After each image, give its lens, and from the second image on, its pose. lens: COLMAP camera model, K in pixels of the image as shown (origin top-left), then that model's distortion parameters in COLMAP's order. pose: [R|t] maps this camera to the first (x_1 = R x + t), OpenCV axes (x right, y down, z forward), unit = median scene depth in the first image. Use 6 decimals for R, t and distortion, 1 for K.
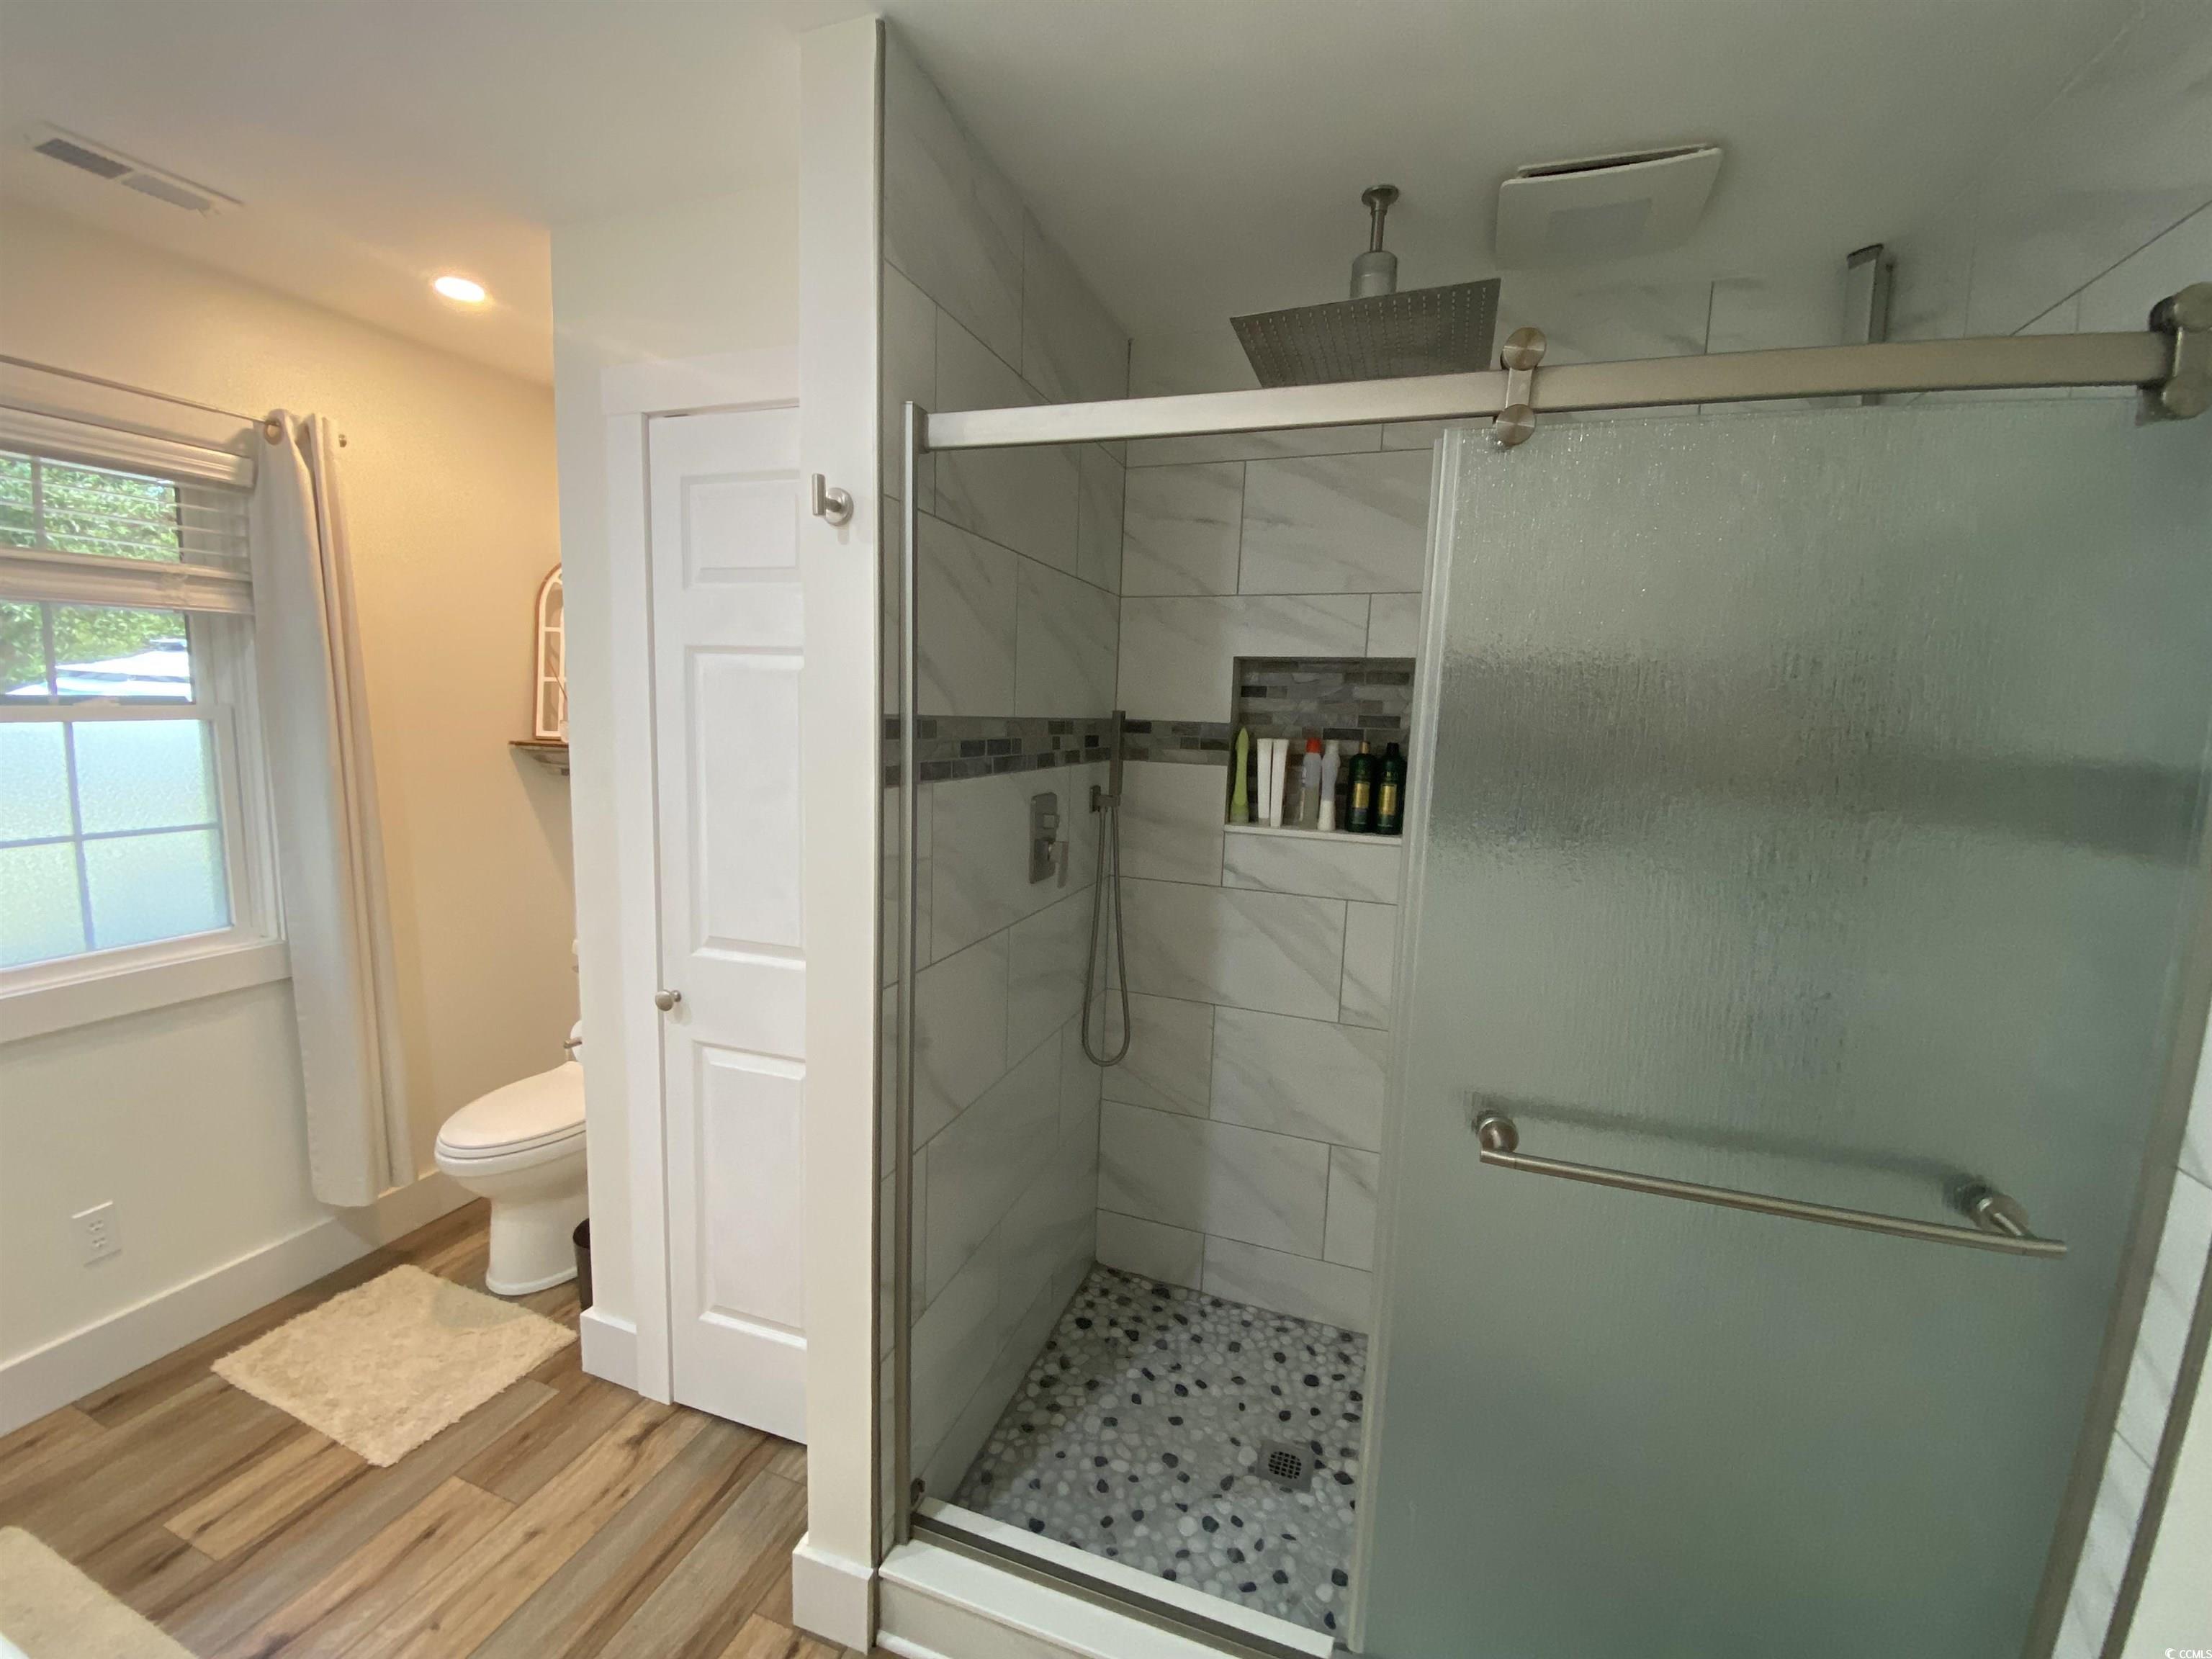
lens RADIAL K [[900.0, 0, 1099.4], [0, 900.0, 825.7], [0, 0, 1]] dist [0.010313, -0.015695]
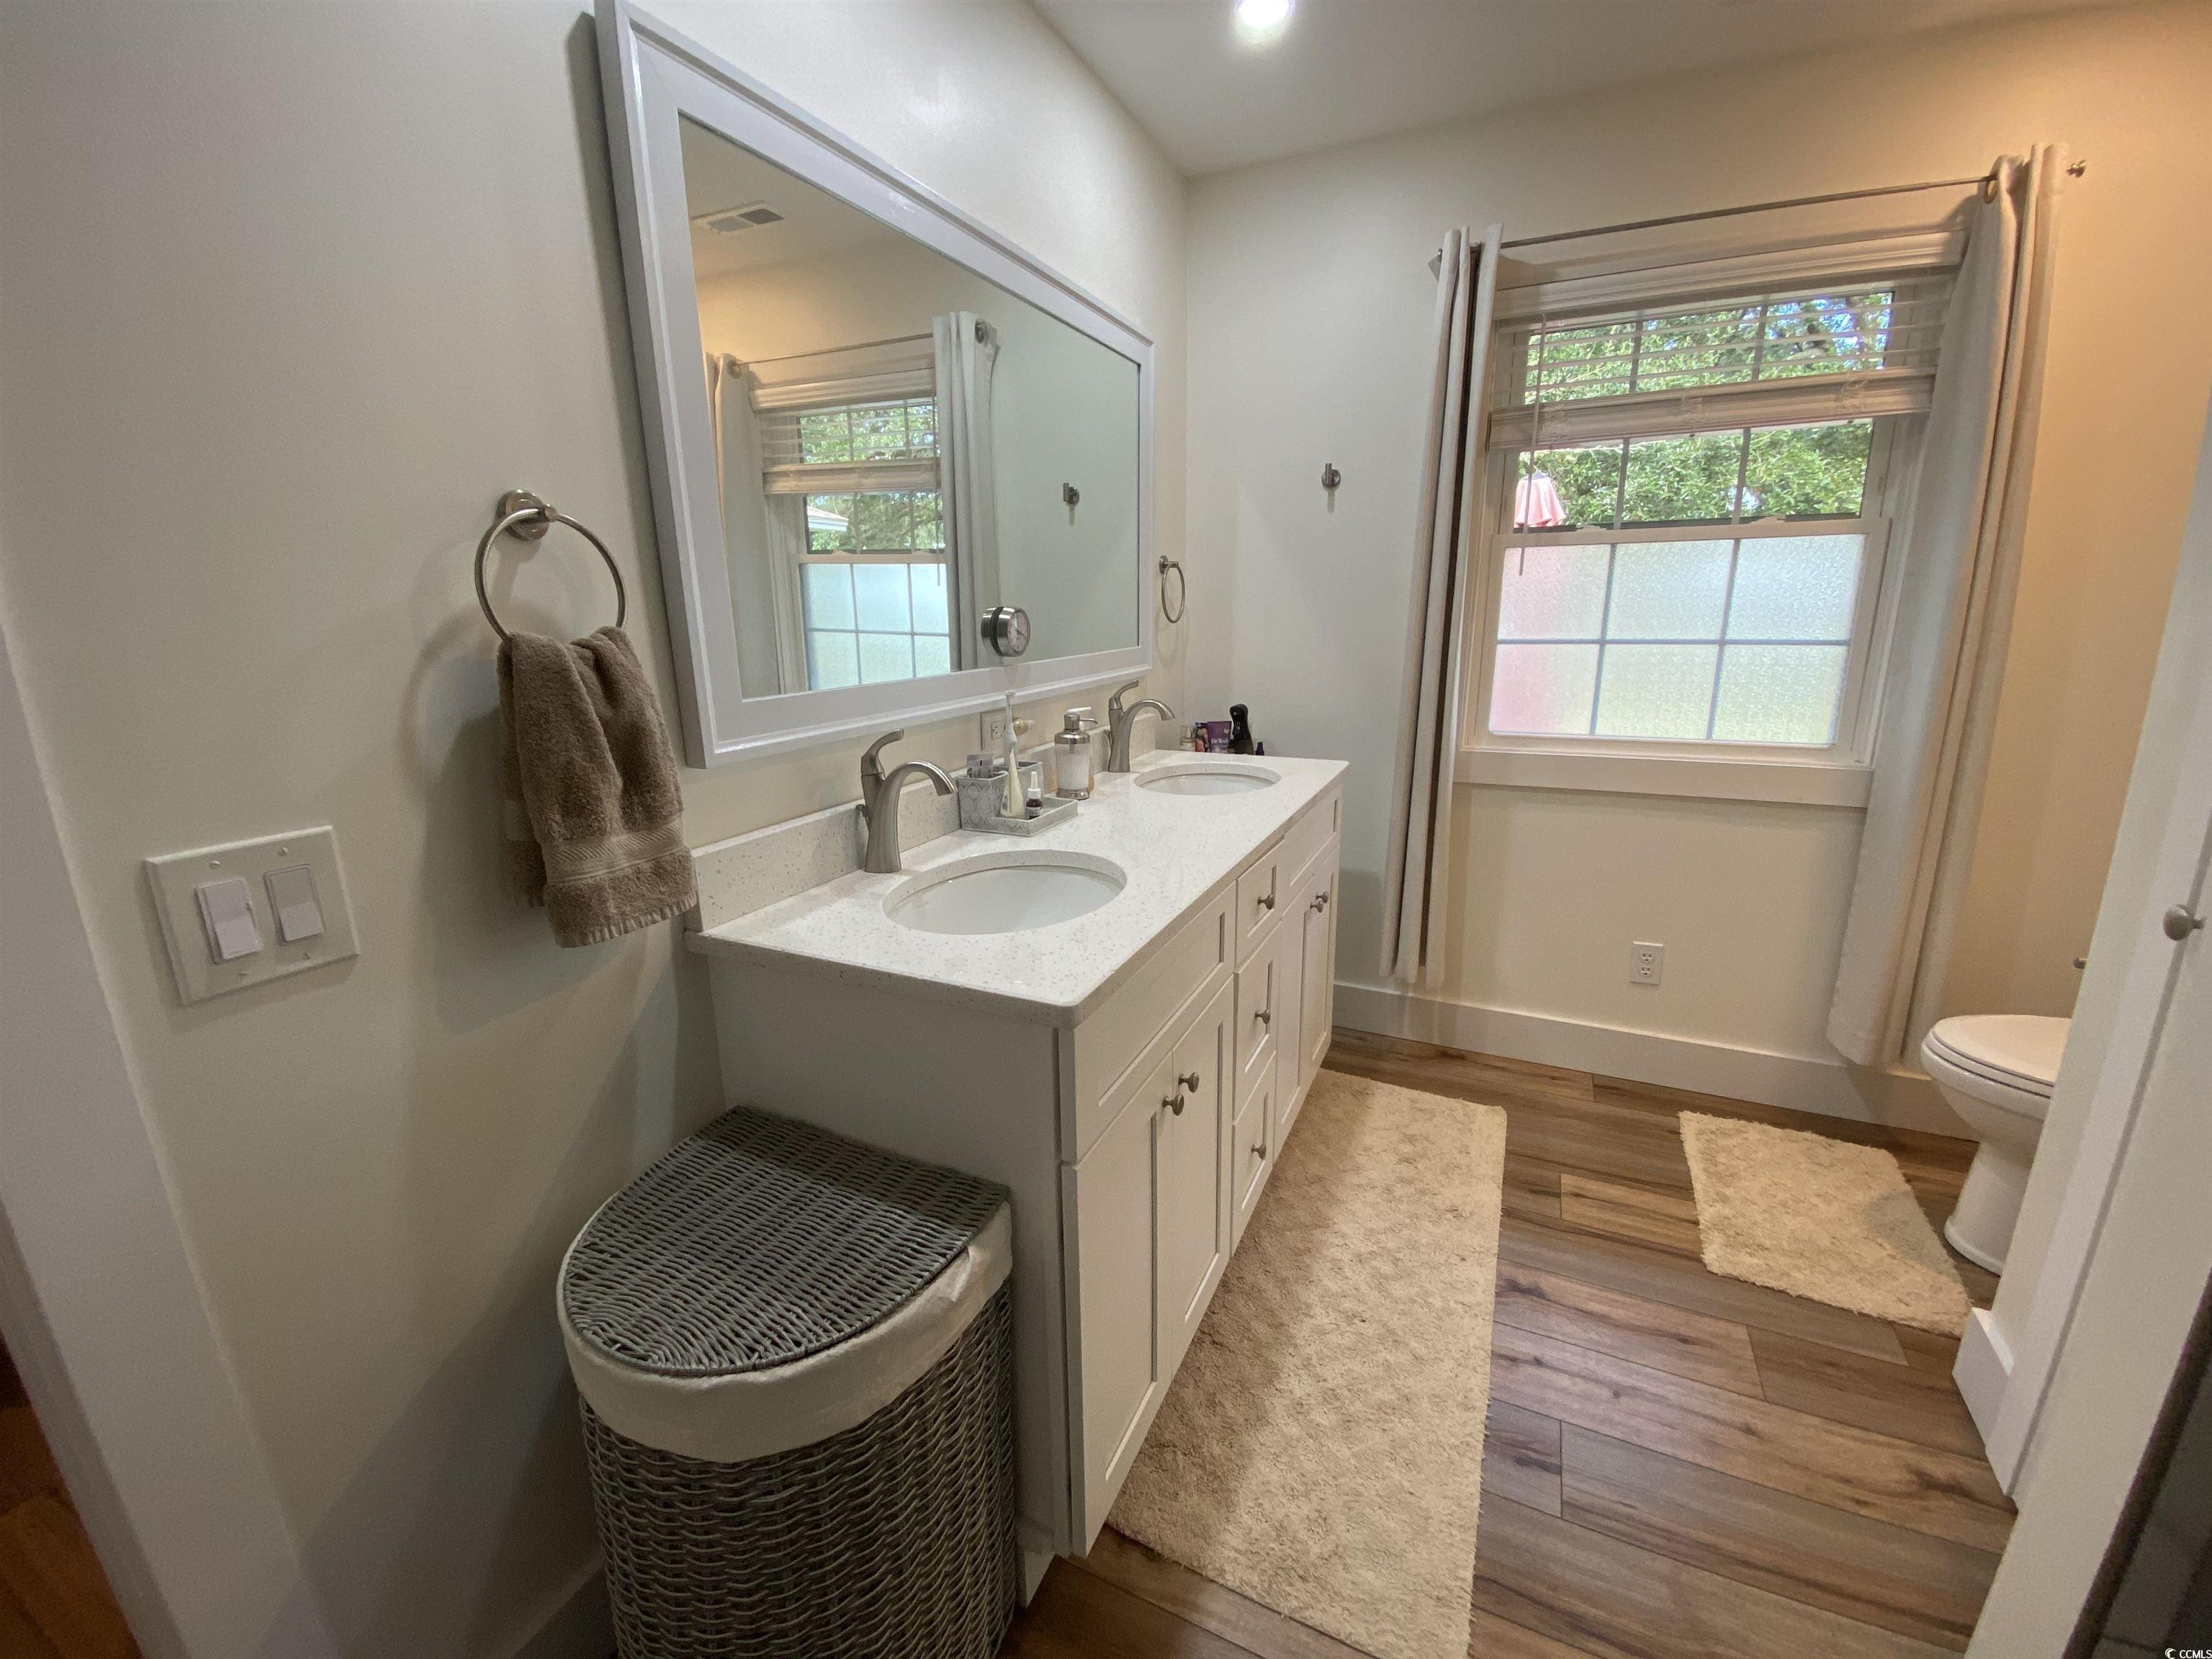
lens RADIAL K [[900.0, 0, 1099.4], [0, 900.0, 825.7], [0, 0, 1]] dist [0.010313, -0.015695]
pose [[-0.106605, 0.210213, -0.971826, 0.140673], [-0.114165, 0.968344, 0.221983, 0.074578], [0.987725, 0.134613, -0.079232, 0.294039]]
